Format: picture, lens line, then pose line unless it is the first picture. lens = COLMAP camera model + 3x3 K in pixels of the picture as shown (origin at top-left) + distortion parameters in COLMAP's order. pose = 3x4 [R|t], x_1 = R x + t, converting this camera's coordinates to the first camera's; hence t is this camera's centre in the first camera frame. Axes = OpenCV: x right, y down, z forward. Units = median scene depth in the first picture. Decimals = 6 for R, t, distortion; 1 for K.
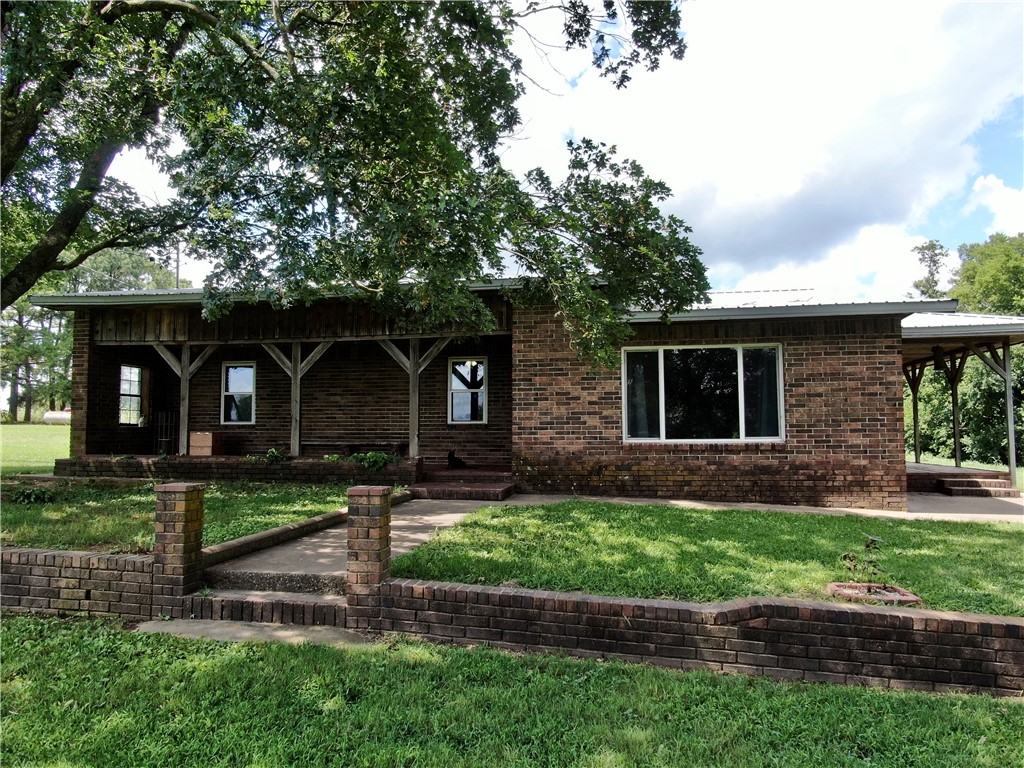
lens RADIAL K [[703.6, 0, 511.9], [0, 703.6, 384.8], [0, 0, 1]] dist [-0.022851, -0.000240]
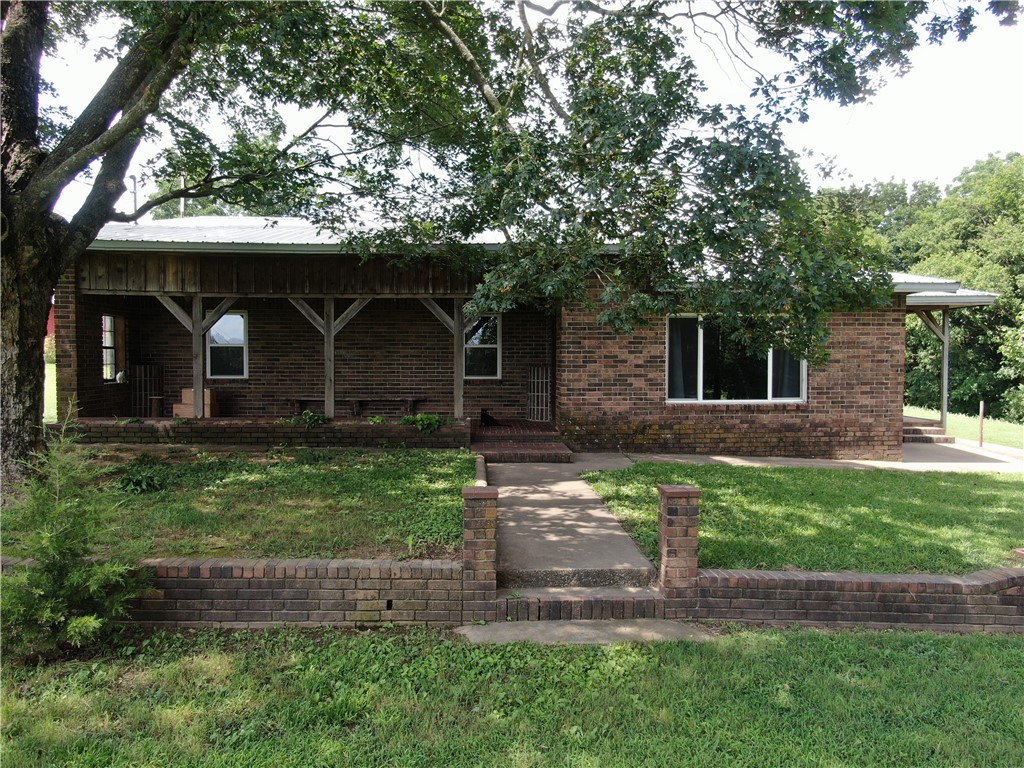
lens RADIAL K [[703.6, 0, 513.7], [0, 703.6, 380.5], [0, 0, 1]] dist [-0.022851, -0.000240]
pose [[0.975539, -0.002398, 0.219811, -0.302660], [-0.019096, 0.995236, 0.095606, -0.050060], [-0.218993, -0.097465, 0.970846, 0.018221]]
